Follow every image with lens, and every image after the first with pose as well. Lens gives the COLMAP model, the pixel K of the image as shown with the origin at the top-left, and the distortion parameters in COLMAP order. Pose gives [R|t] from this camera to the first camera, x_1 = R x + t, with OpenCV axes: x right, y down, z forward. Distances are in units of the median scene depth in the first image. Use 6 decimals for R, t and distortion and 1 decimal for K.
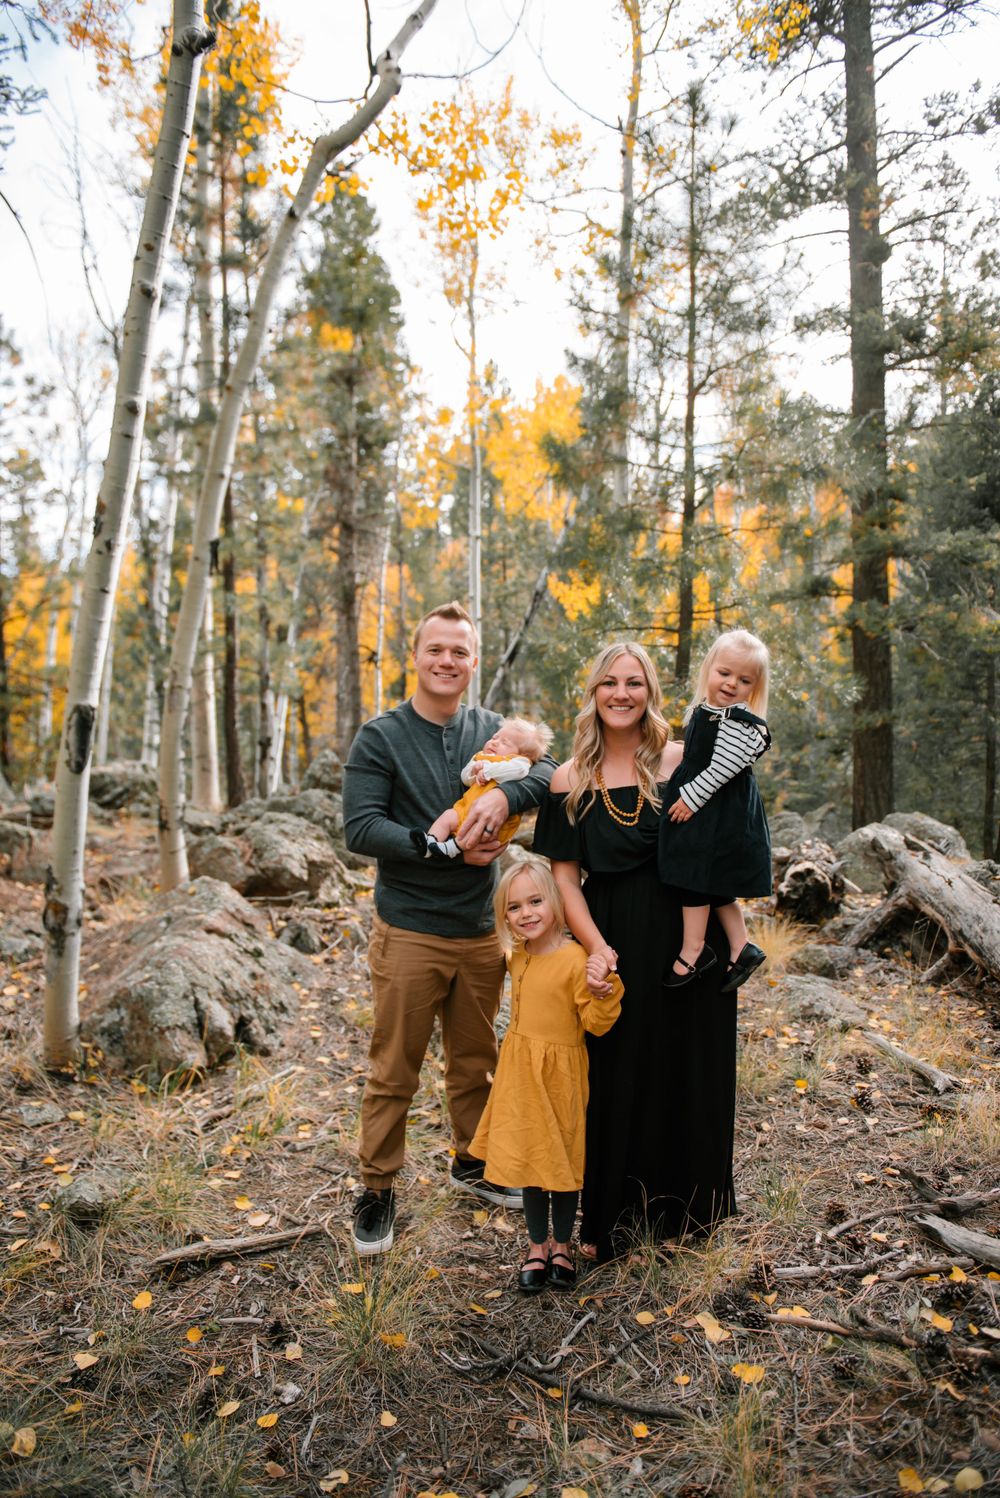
lens RADIAL K [[1027.1, 0, 488.5], [0, 1027.1, 748.9], [0, 0, 1]] dist [-0.054563, -0.001698]
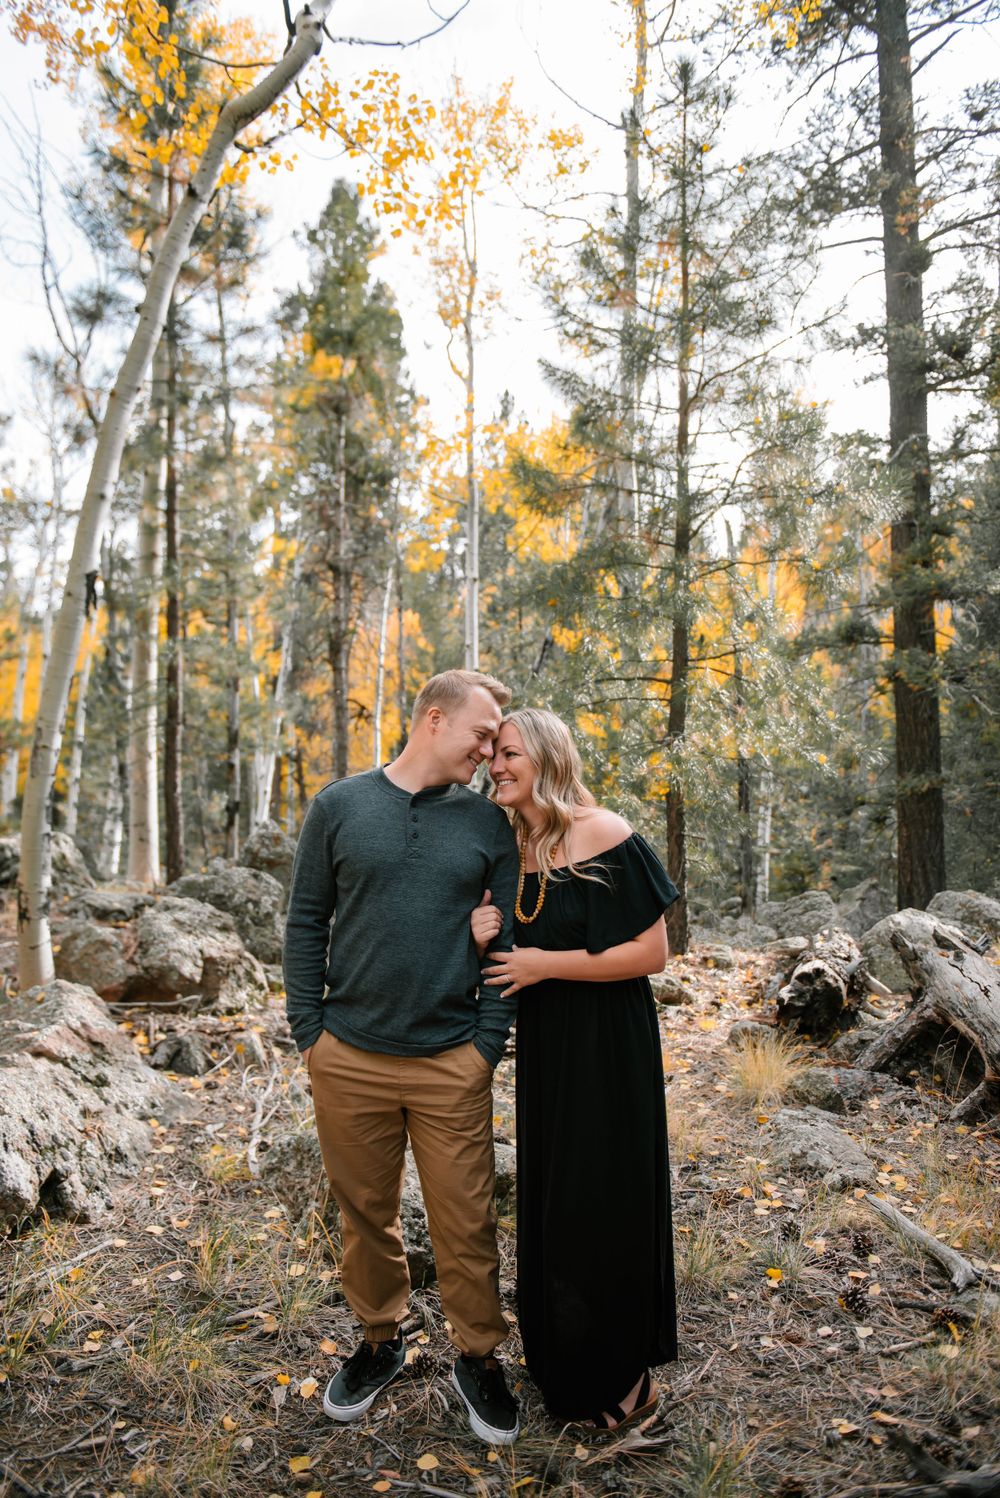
lens RADIAL K [[1114.6, 0, 488.1], [0, 1114.6, 749.2], [0, 0, 1]] dist [-0.041053, -0.003406]
pose [[0.999754, 0.001466, -0.022134, 0.074925], [-0.002709, 0.998414, -0.056233, -0.009071], [0.022016, 0.056279, 0.998172, 0.103047]]
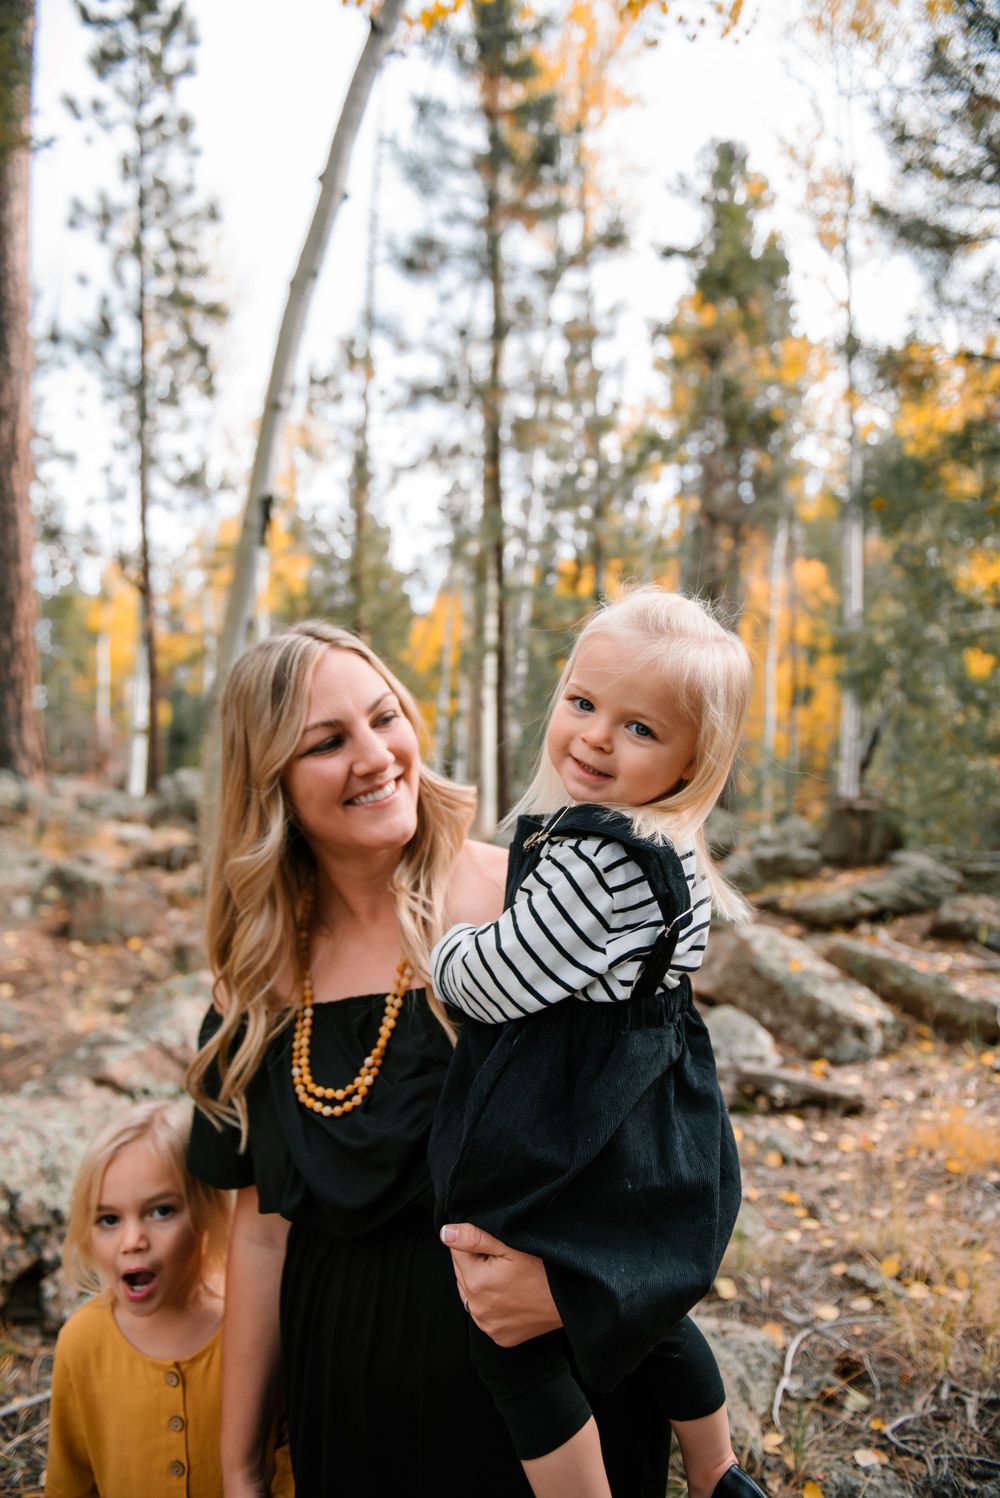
lens RADIAL K [[1027.1, 0, 494.7], [0, 1027.1, 721.5], [0, 0, 1]] dist [-0.054563, -0.001698]
pose [[0.920368, 0.018721, -0.390605, 0.151223], [-0.030997, 0.999203, -0.025146, -0.031493], [0.389823, 0.035251, 0.920215, 0.382107]]
